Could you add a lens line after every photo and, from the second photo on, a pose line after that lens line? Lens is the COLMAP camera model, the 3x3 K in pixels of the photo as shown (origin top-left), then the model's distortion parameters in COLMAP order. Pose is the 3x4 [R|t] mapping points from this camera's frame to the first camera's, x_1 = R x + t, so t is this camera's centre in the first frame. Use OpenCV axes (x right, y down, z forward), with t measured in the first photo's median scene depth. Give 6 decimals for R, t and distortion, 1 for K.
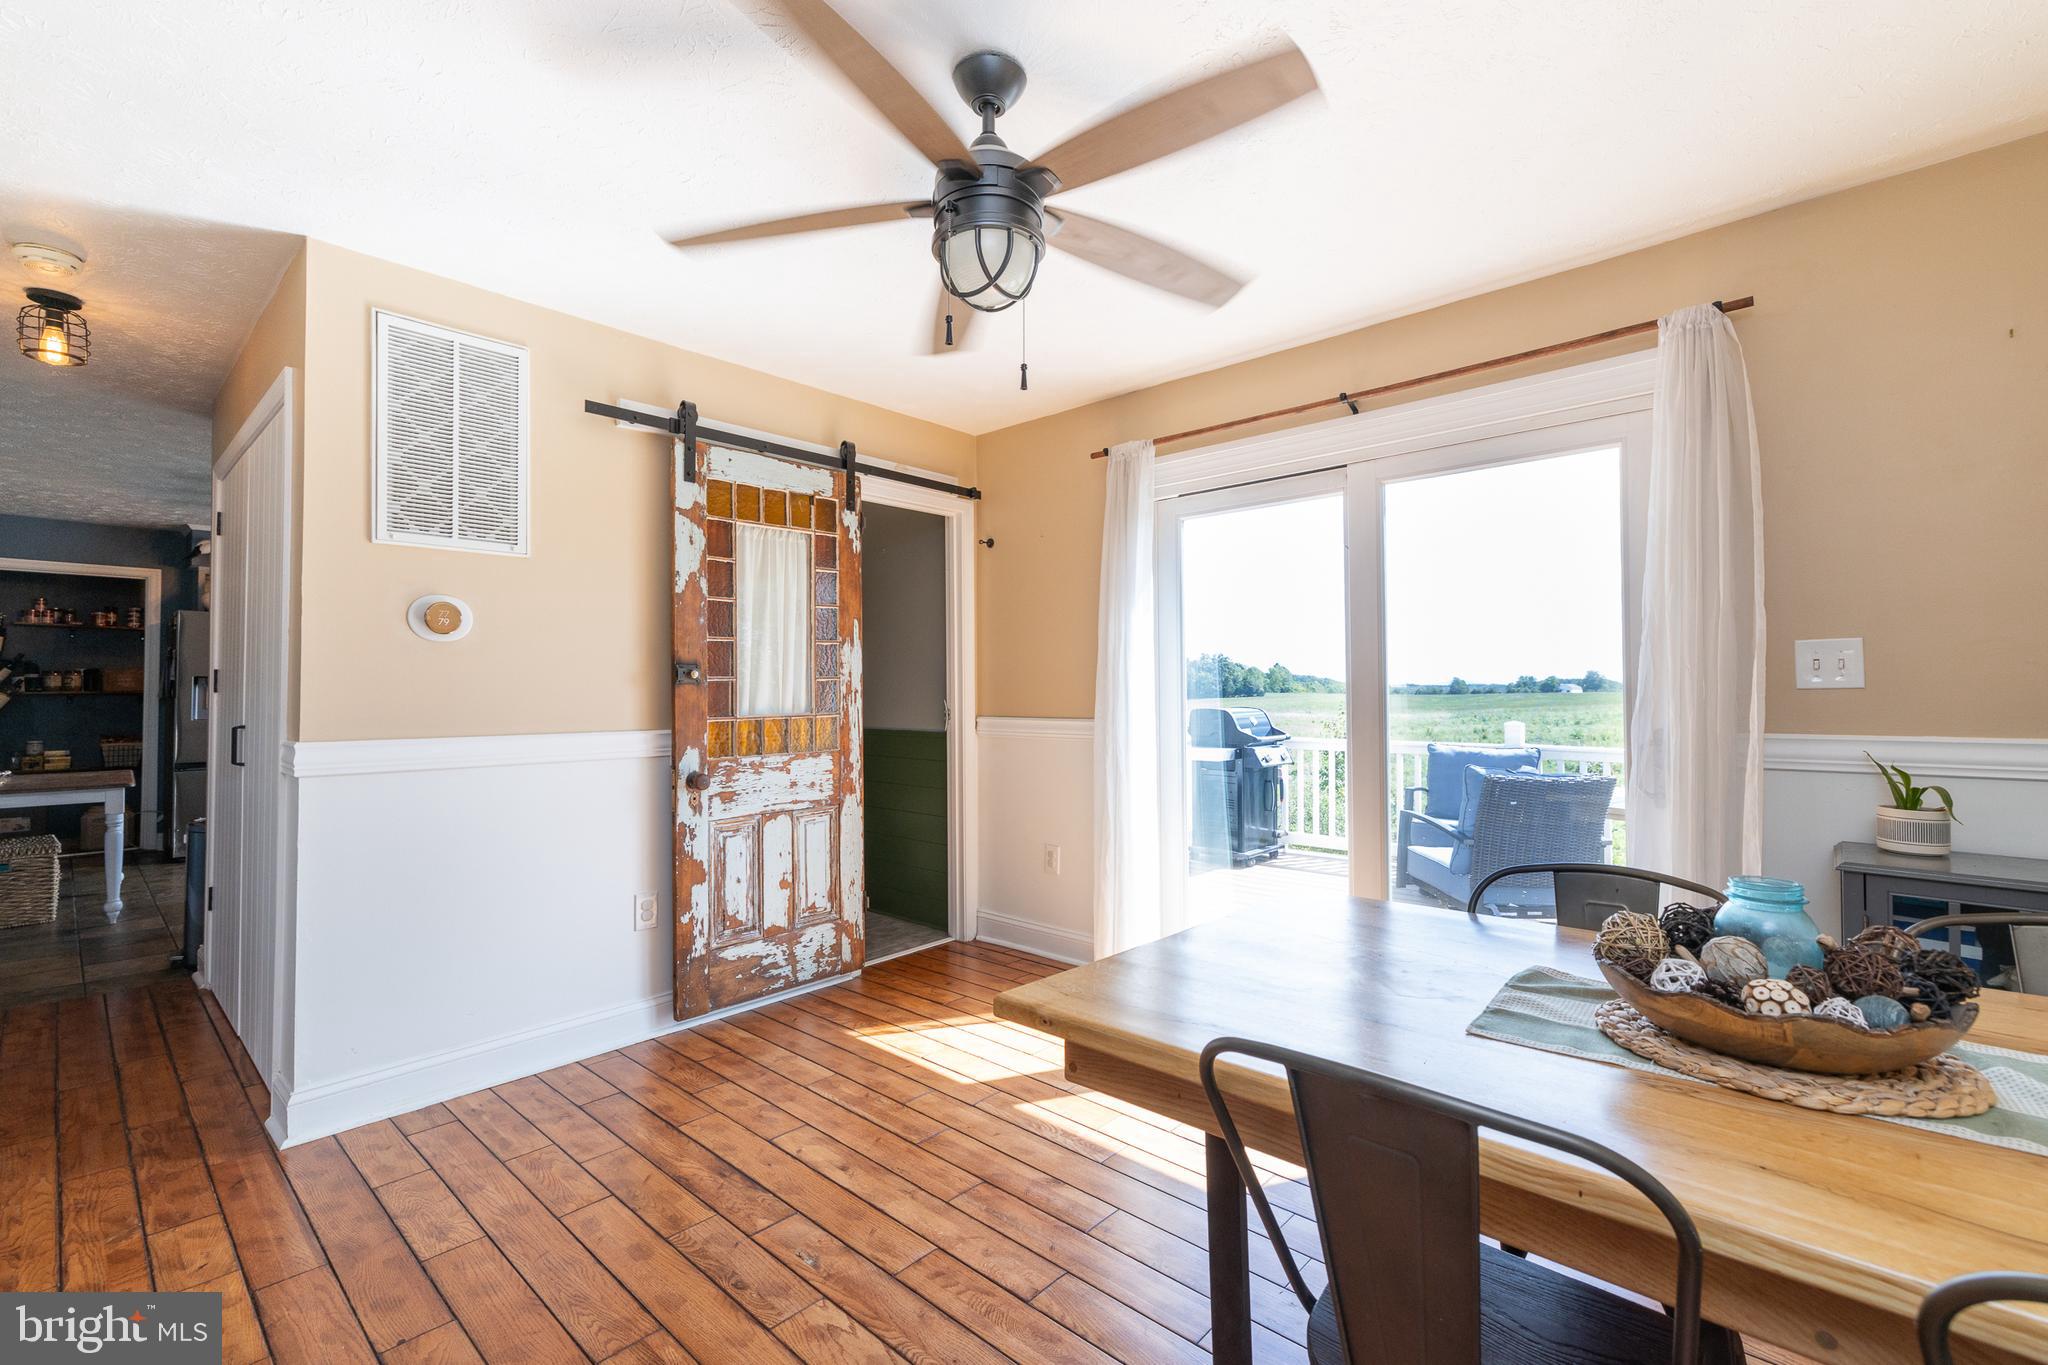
lens RADIAL K [[876.7, 0, 1014.7], [0, 876.7, 679.6], [0, 0, 1]] dist [-0.001827, 0.000073]
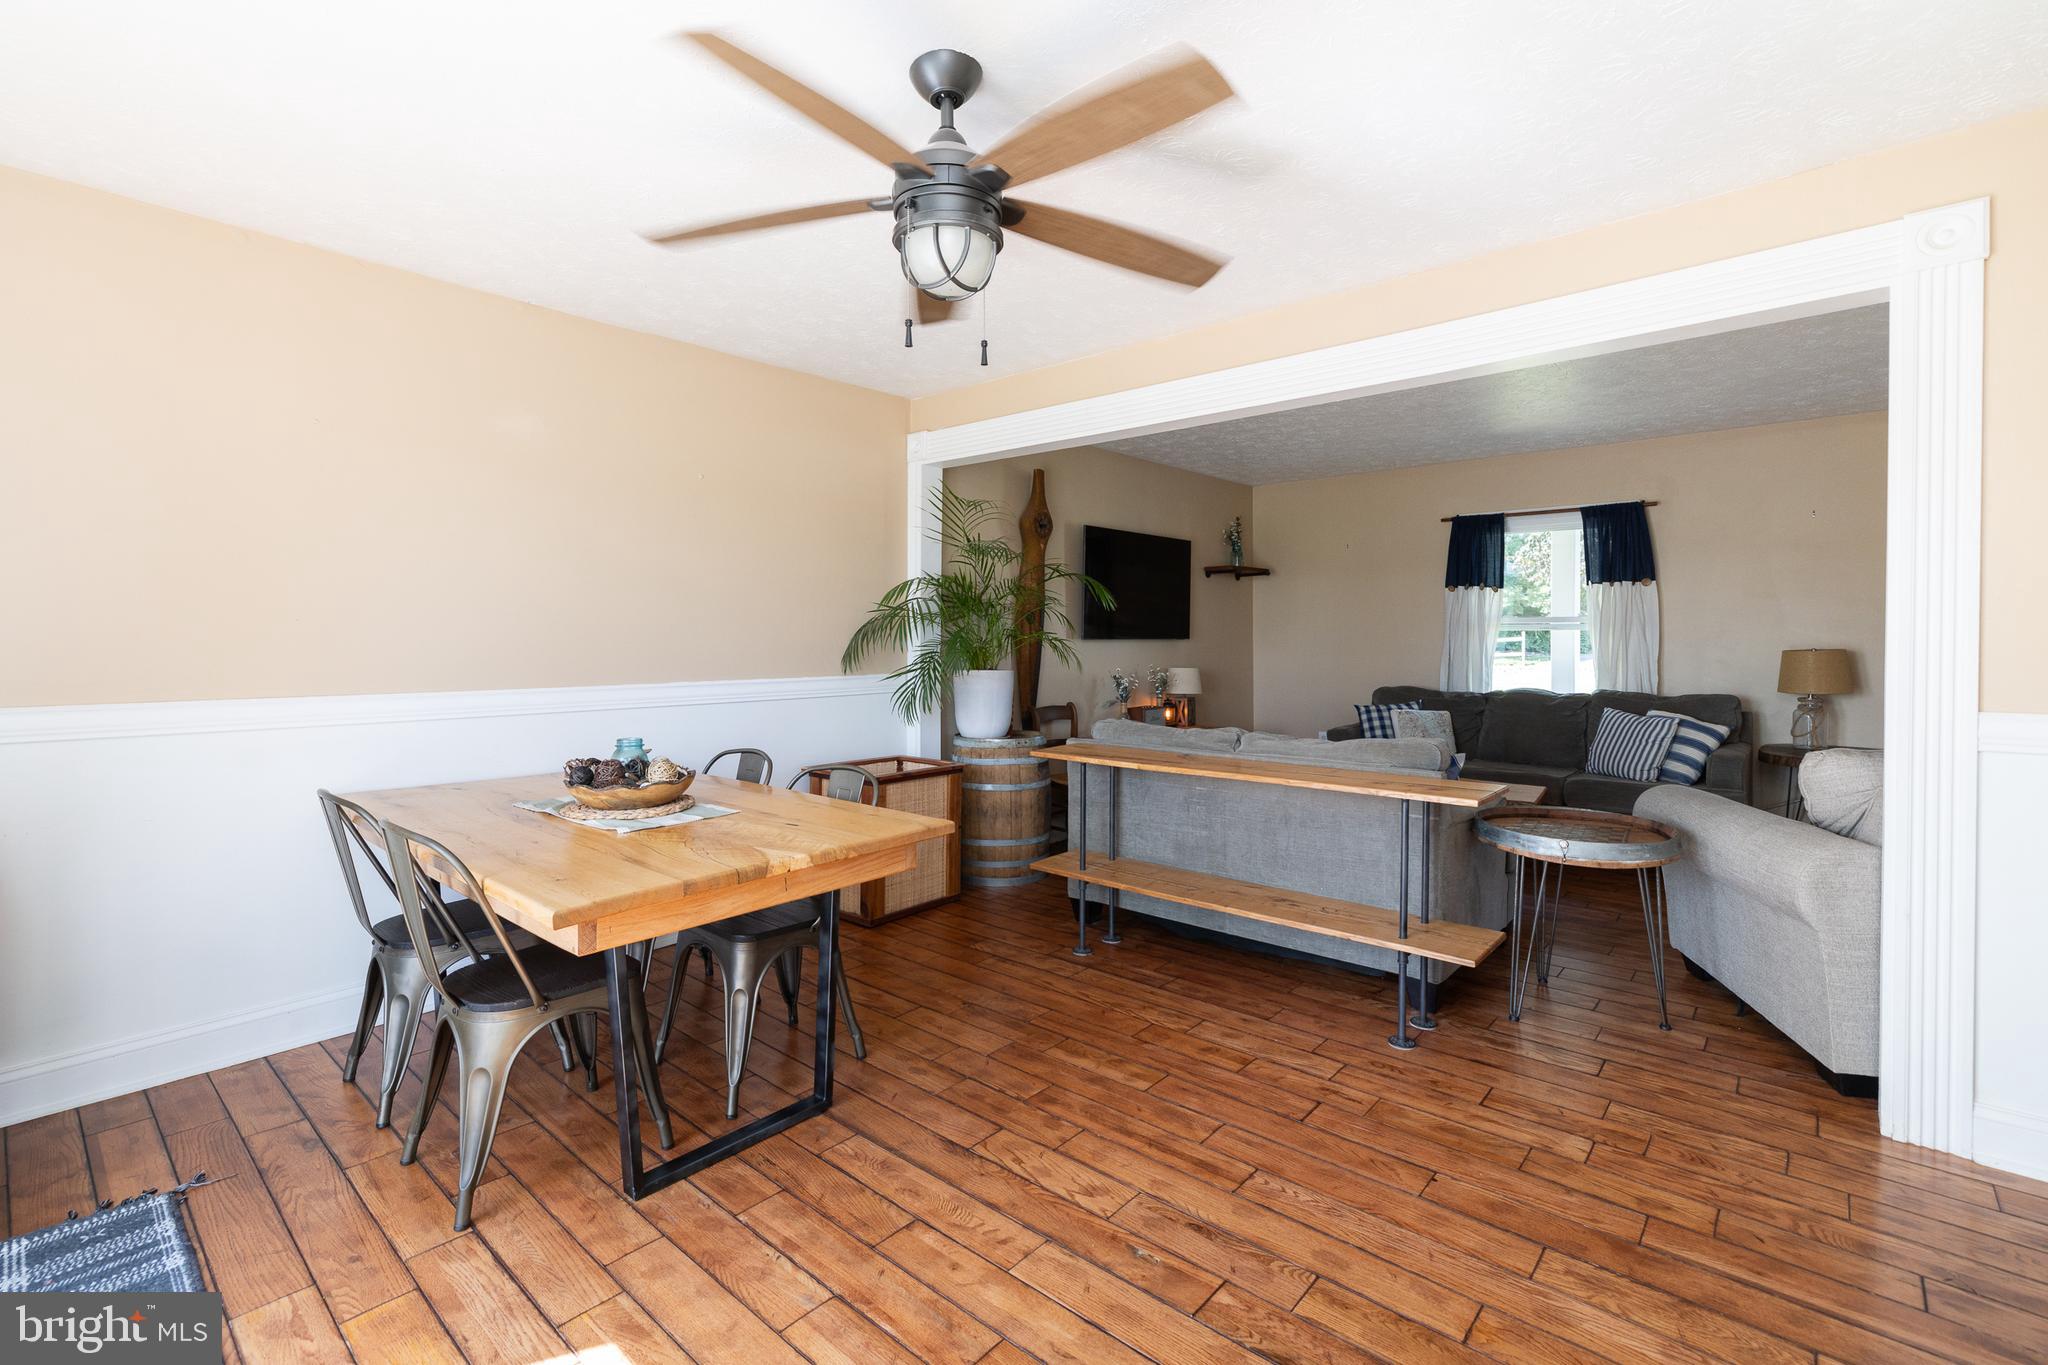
lens RADIAL K [[888.8, 0, 1025.7], [0, 888.8, 646.9], [0, 0, 1]] dist [0.001766, 0.000241]
pose [[-0.999790, 0.007076, -0.019232, -0.053767], [0.007338, 0.999881, -0.013590, 0.008747], [0.019134, -0.013728, -0.999723, 1.115608]]
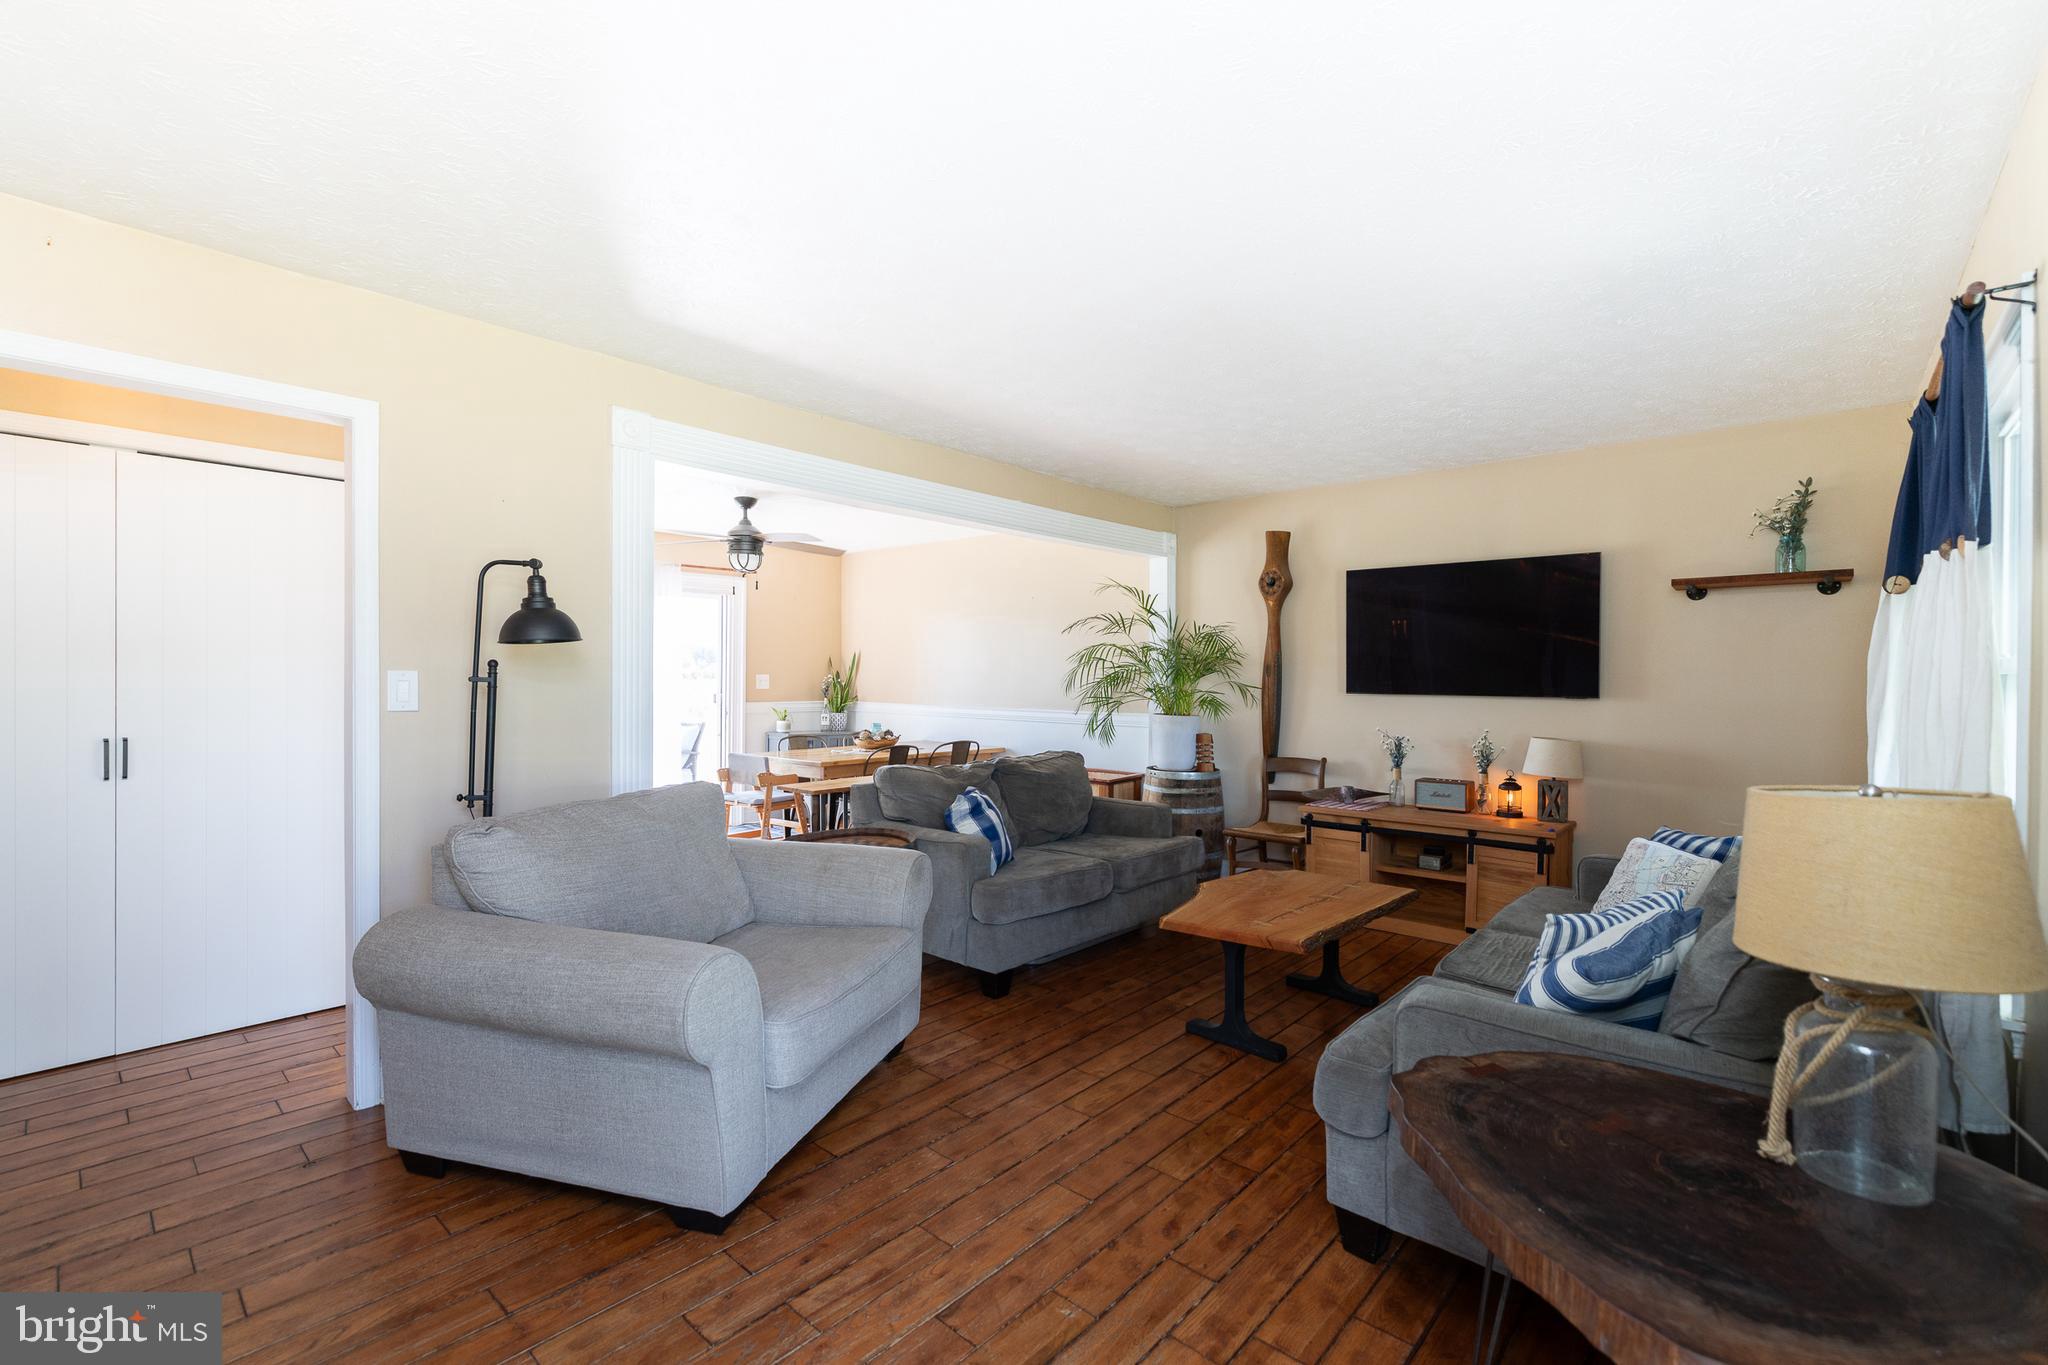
lens RADIAL K [[883.6, 0, 1020.7], [0, 883.6, 687.3], [0, 0, 1]] dist [-0.001182, 0.001055]
pose [[-0.013375, -0.008101, 0.999878, -1.779665], [-0.027813, 0.999583, 0.007727, -0.035571], [-0.999524, -0.027706, -0.013594, 0.014481]]
